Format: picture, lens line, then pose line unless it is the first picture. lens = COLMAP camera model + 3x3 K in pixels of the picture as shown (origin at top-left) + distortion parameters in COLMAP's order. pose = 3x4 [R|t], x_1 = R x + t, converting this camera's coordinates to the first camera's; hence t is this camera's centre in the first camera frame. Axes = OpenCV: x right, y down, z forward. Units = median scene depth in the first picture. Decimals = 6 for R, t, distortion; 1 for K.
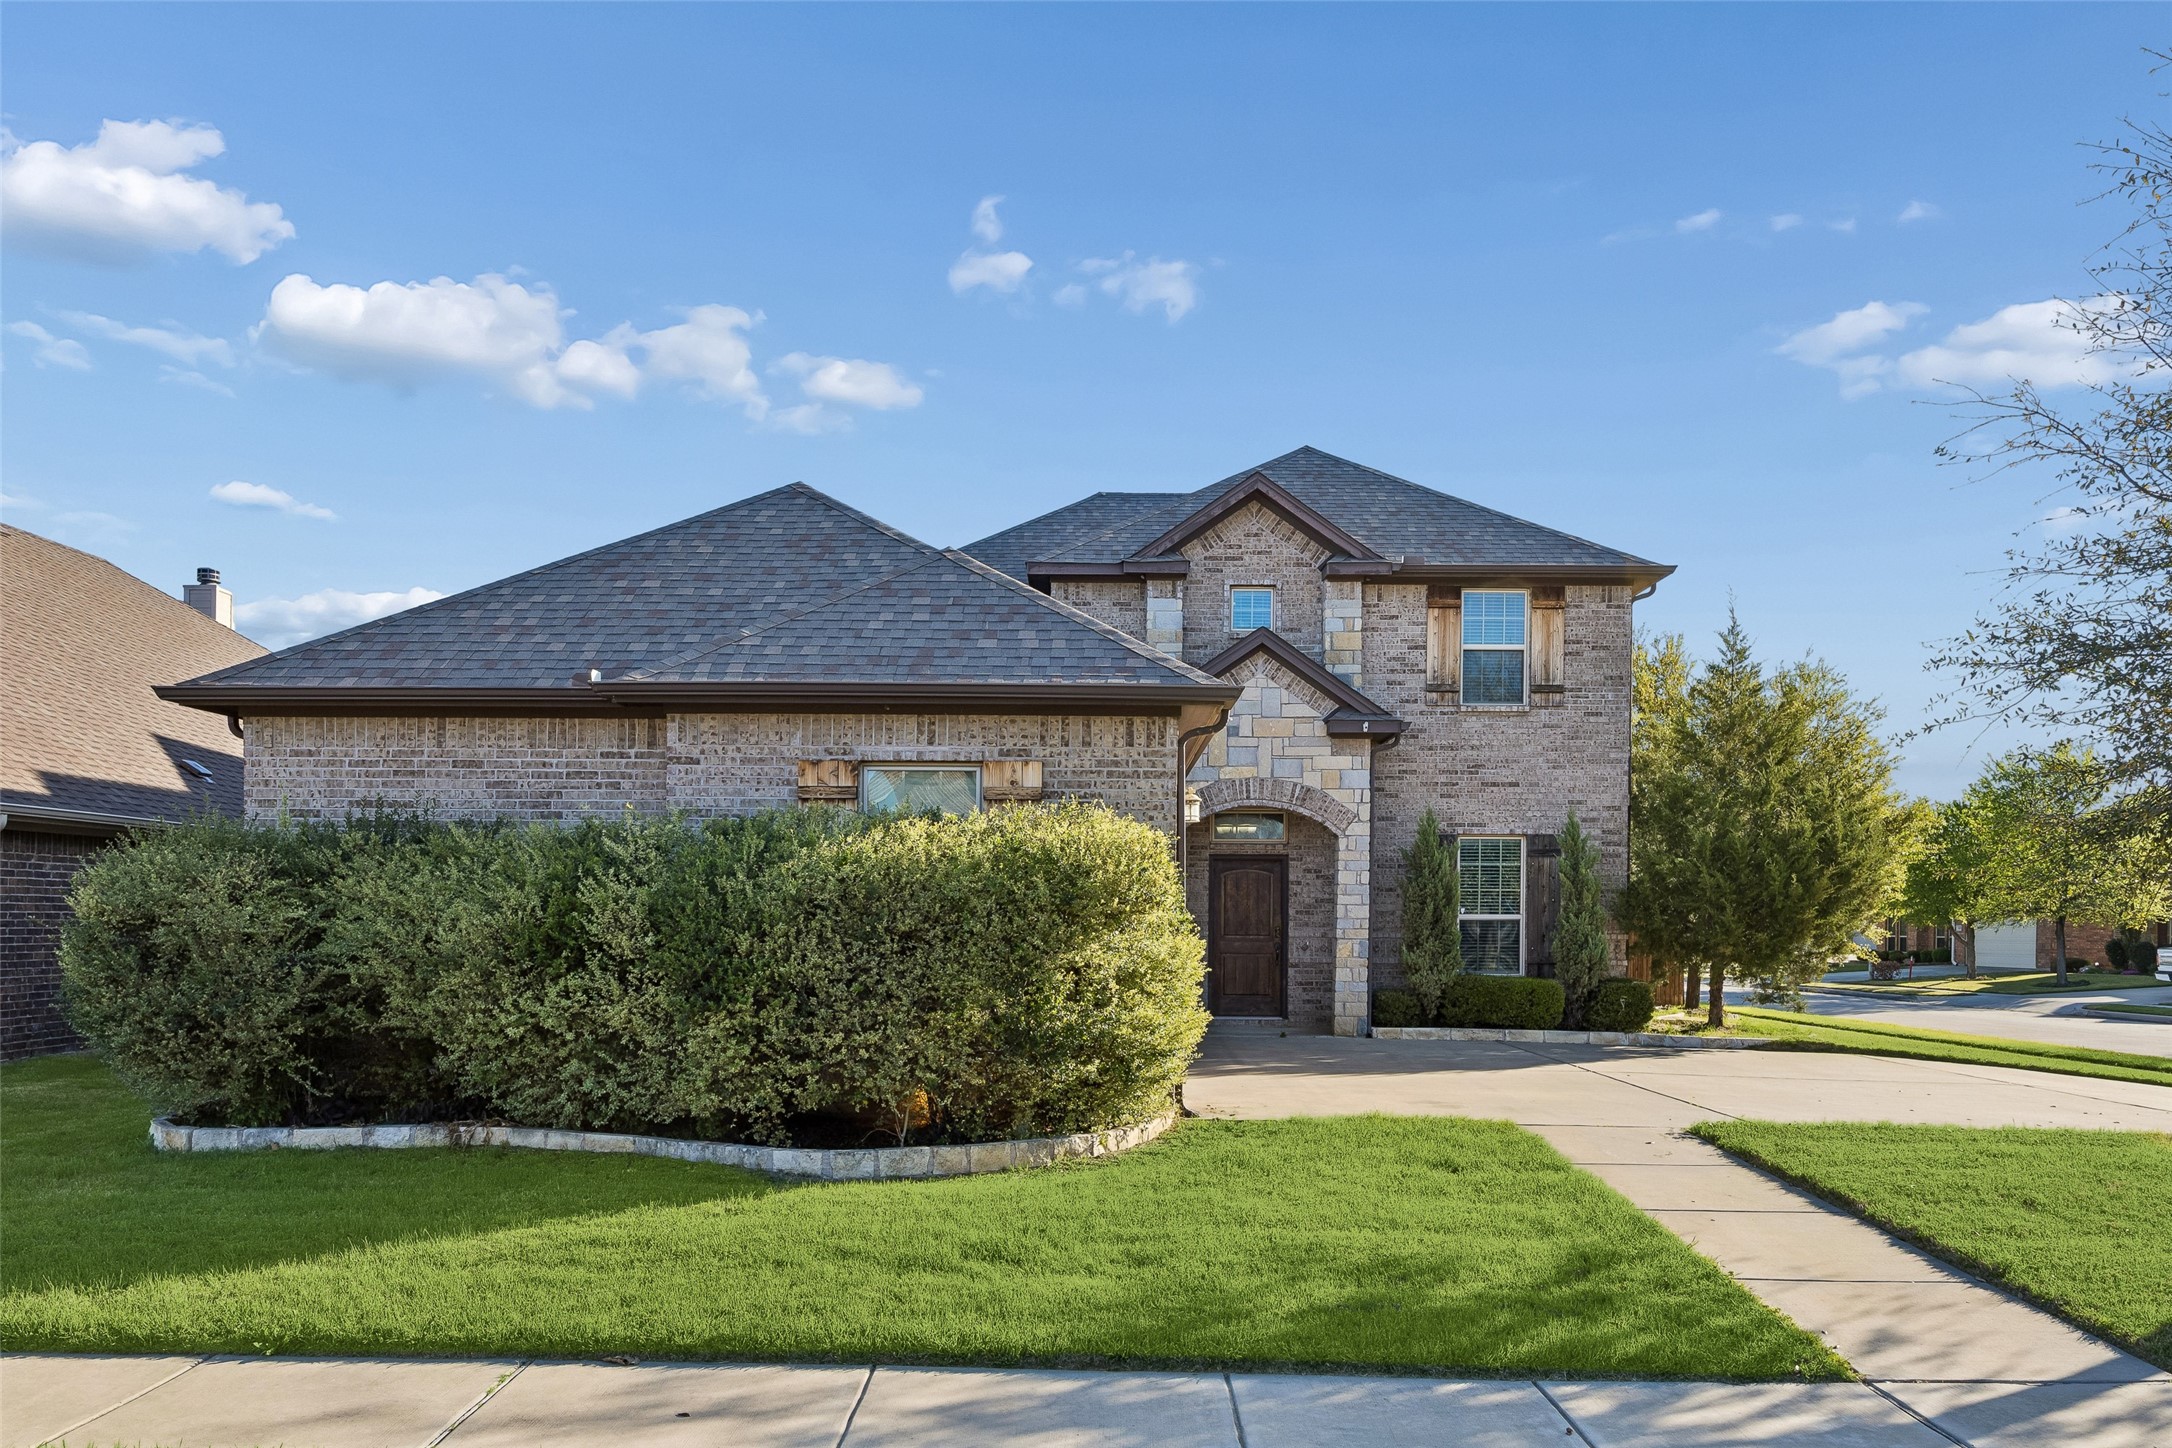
lens RADIAL K [[1535.9, 0, 1086.0], [0, 1535.9, 724.0], [0, 0, 1]] dist [-0.000374, -0.000145]
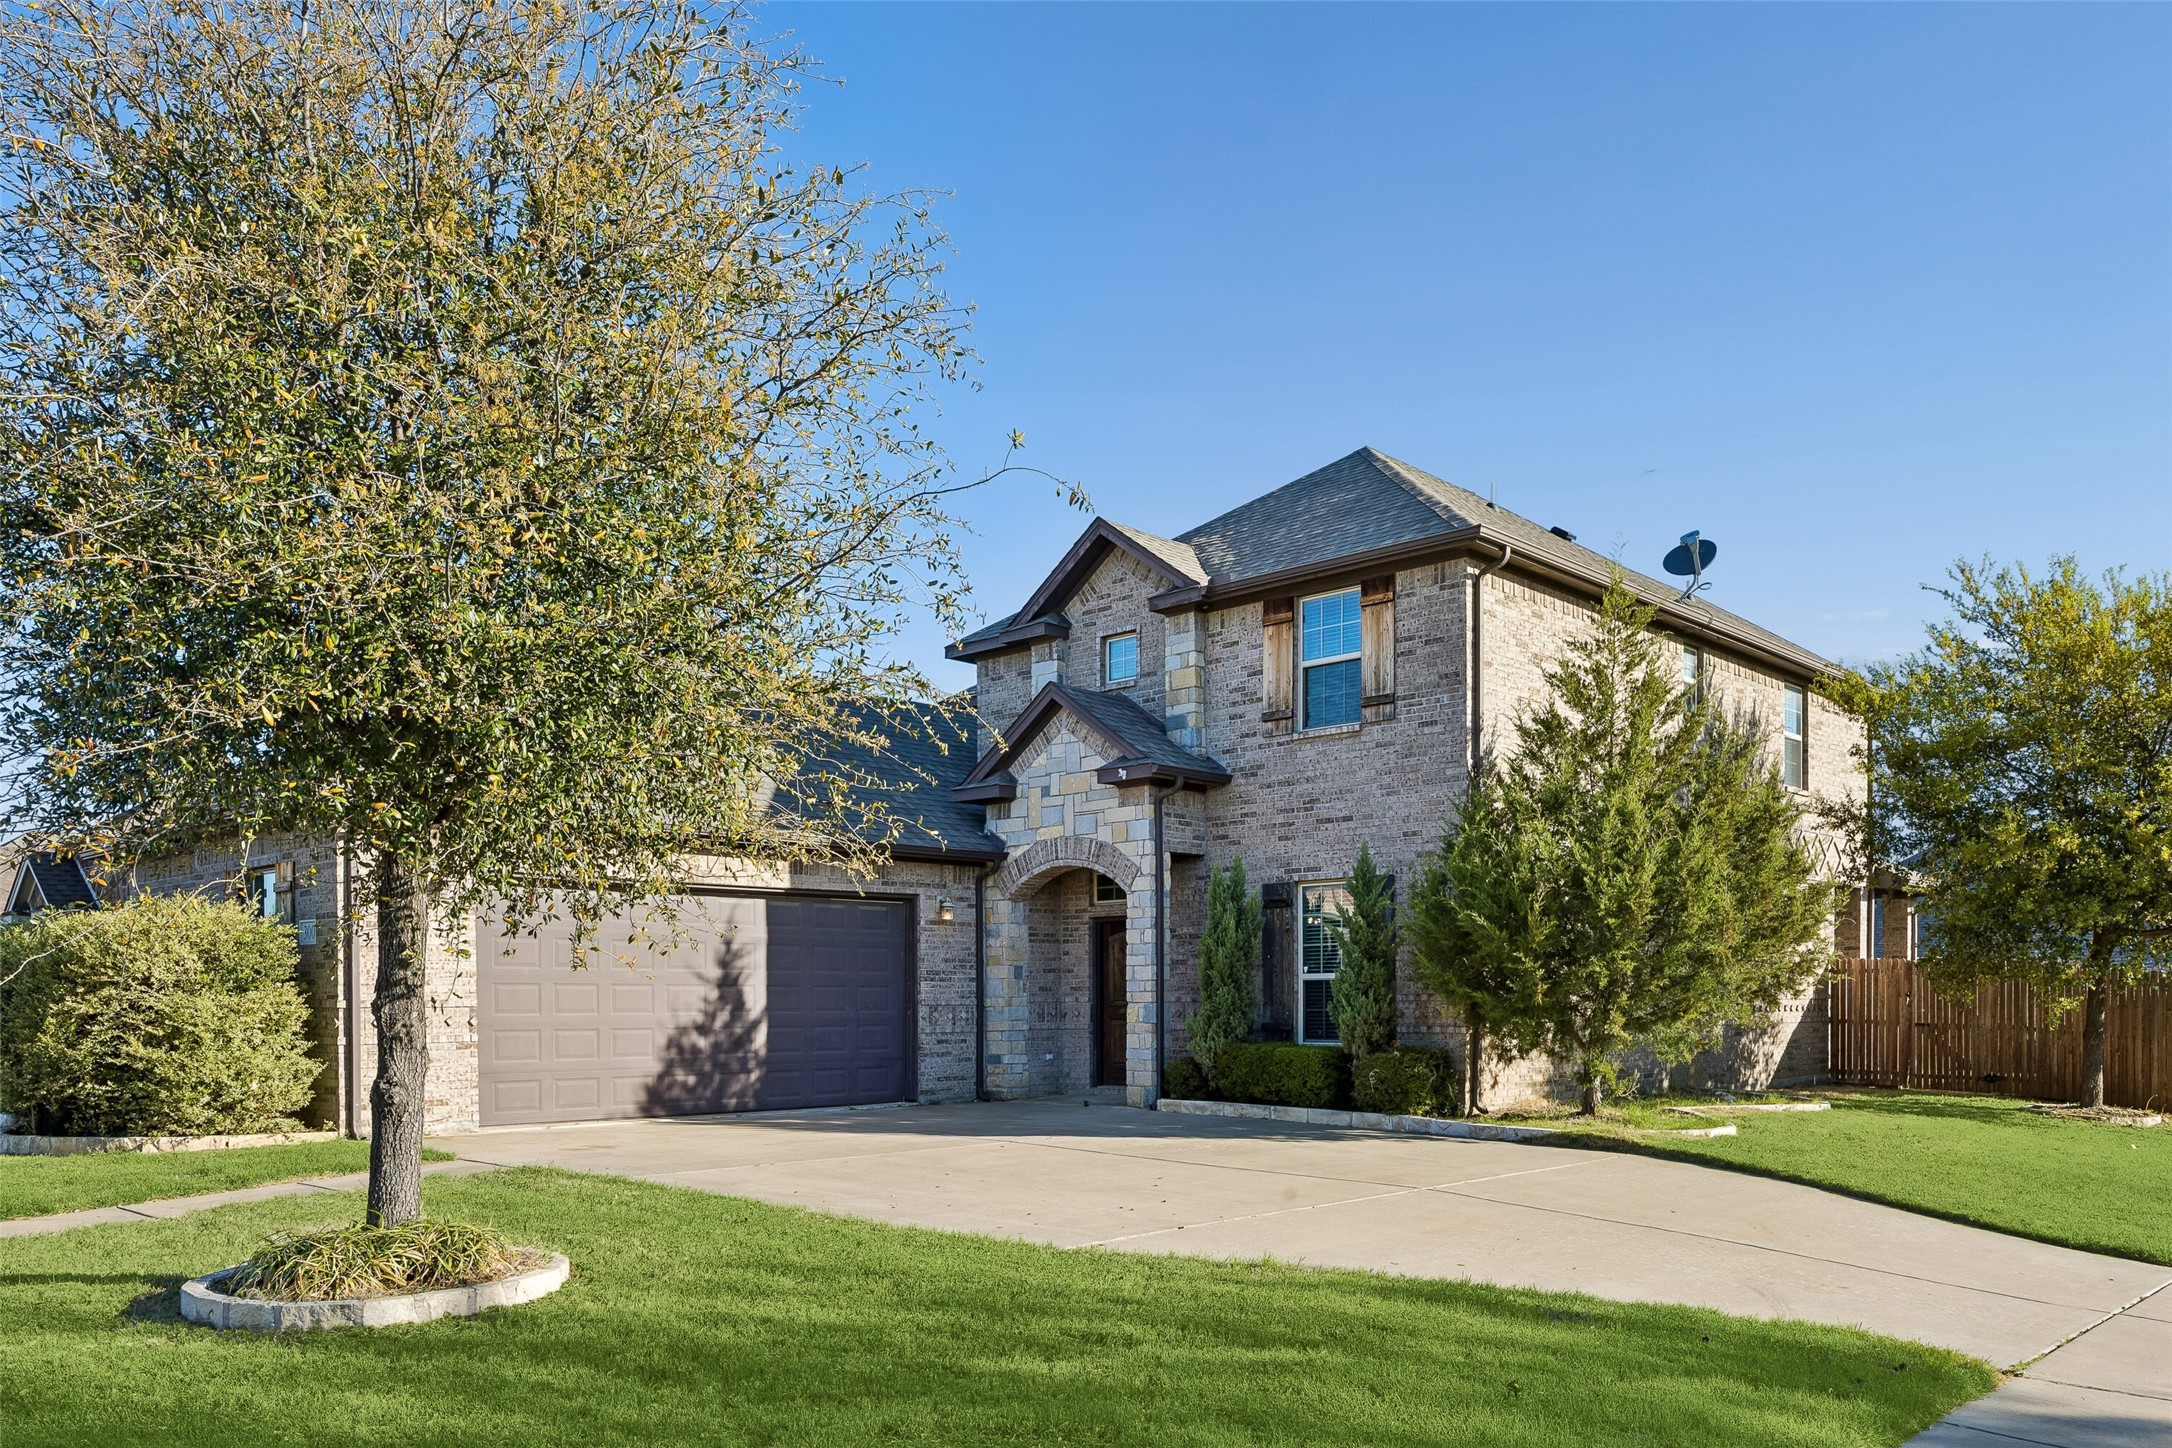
lens RADIAL K [[1620.6, 0, 1085.1], [0, 1620.6, 784.0], [0, 0, 1]] dist [-0.000034, -0.000232]
pose [[0.731380, -0.100704, -0.674494, 0.773988], [0.094054, 0.994481, -0.046493, 0.048135], [0.675453, -0.029435, 0.736815, 0.245750]]
